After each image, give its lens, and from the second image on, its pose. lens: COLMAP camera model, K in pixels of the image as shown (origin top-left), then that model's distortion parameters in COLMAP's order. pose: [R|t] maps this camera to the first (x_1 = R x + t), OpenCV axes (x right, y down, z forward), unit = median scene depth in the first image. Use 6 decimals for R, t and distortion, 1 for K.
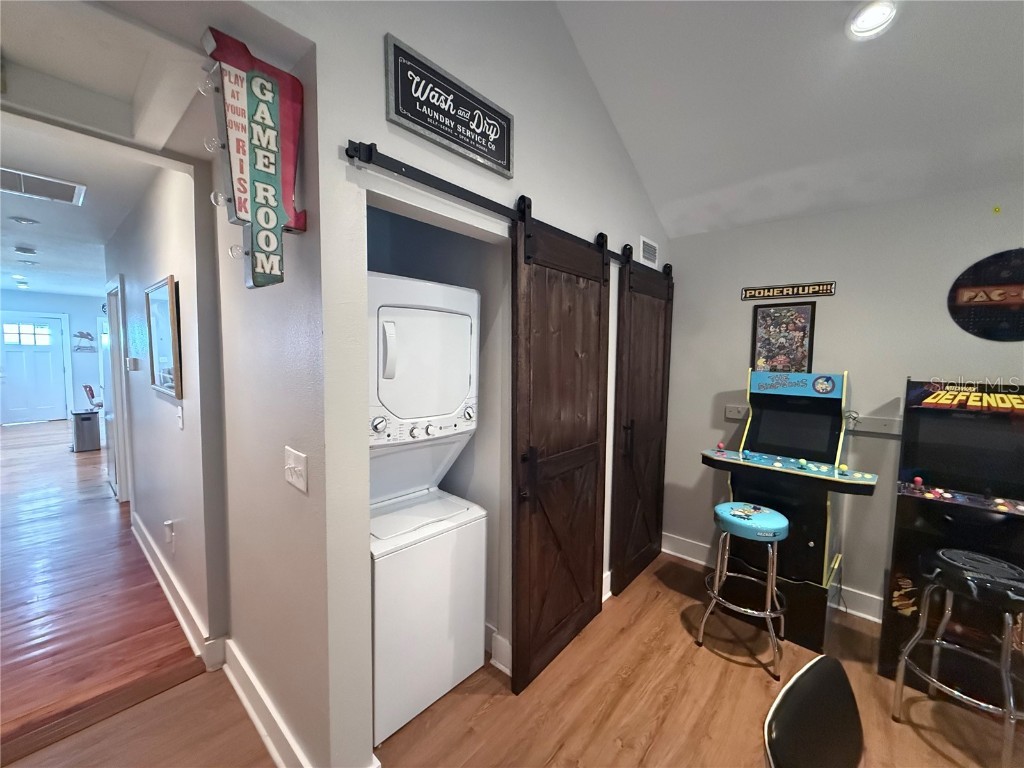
lens RADIAL K [[408.3, 0, 509.0], [0, 408.3, 384.2], [0, 0, 1]] dist [-0.000349, -0.000103]
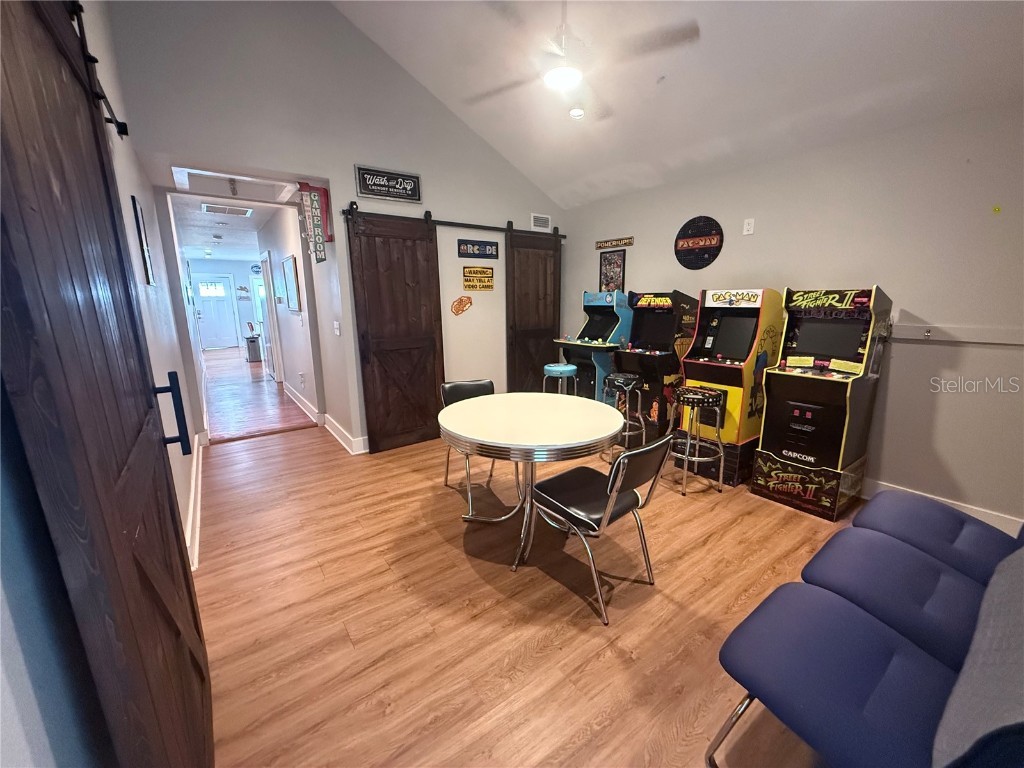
lens RADIAL K [[408.3, 0, 509.0], [0, 408.3, 384.2], [0, 0, 1]] dist [-0.000349, -0.000103]
pose [[0.976387, 0.018991, -0.215192, 0.844442], [0.009090, 0.991635, 0.128755, 0.162791], [0.215837, -0.127671, 0.968047, -1.024086]]
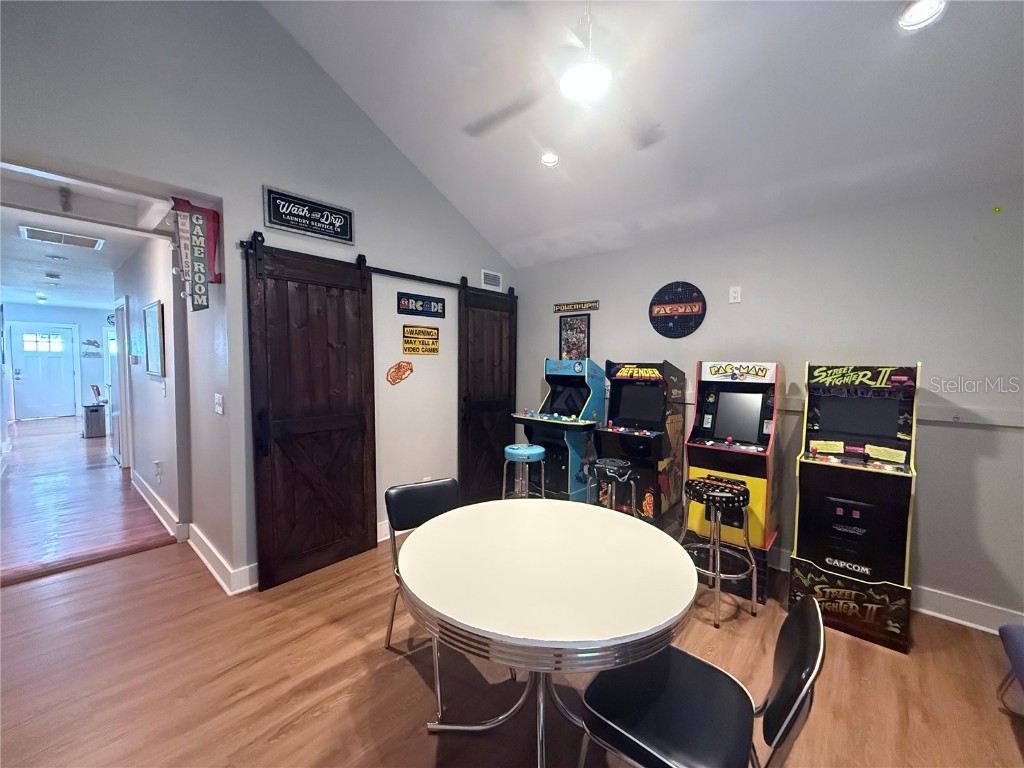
lens RADIAL K [[408.3, 0, 509.0], [0, 408.3, 384.2], [0, 0, 1]] dist [-0.000349, -0.000103]
pose [[0.999987, -0.005001, 0.000400, 0.581819], [0.005008, 0.999778, -0.020464, 0.110781], [-0.000298, 0.020466, 0.999791, -0.637797]]
